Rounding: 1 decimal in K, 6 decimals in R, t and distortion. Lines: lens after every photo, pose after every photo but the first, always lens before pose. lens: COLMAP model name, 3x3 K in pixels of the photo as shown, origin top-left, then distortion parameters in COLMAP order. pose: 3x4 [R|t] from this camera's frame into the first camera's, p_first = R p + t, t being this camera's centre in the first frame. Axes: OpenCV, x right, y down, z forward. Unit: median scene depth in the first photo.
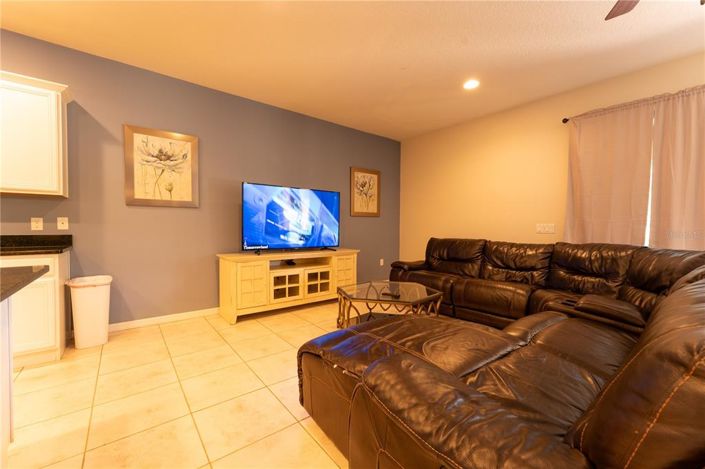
lens RADIAL K [[288.2, 0, 348.2], [0, 288.2, 232.4], [0, 0, 1]] dist [-0.000765, -0.000063]
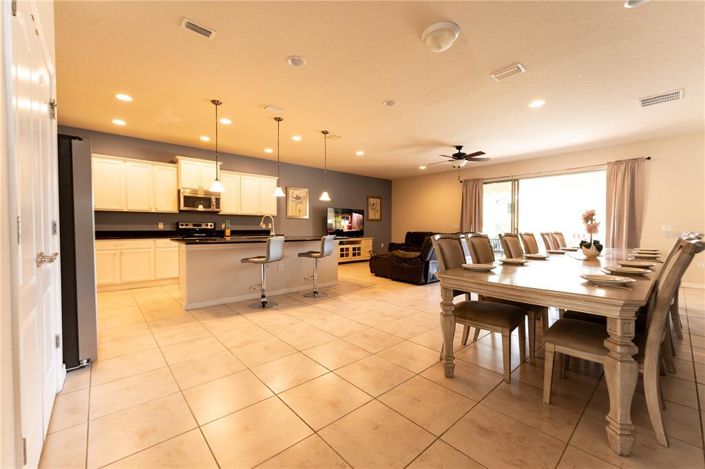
lens RADIAL K [[288.2, 0, 354.7], [0, 288.2, 235.1], [0, 0, 1]] dist [-0.000765, -0.000063]
pose [[0.997196, -0.011799, 0.073901, -0.272960], [0.011360, 0.999915, 0.006358, 0.031983], [-0.073970, -0.005501, 0.997245, -1.159061]]
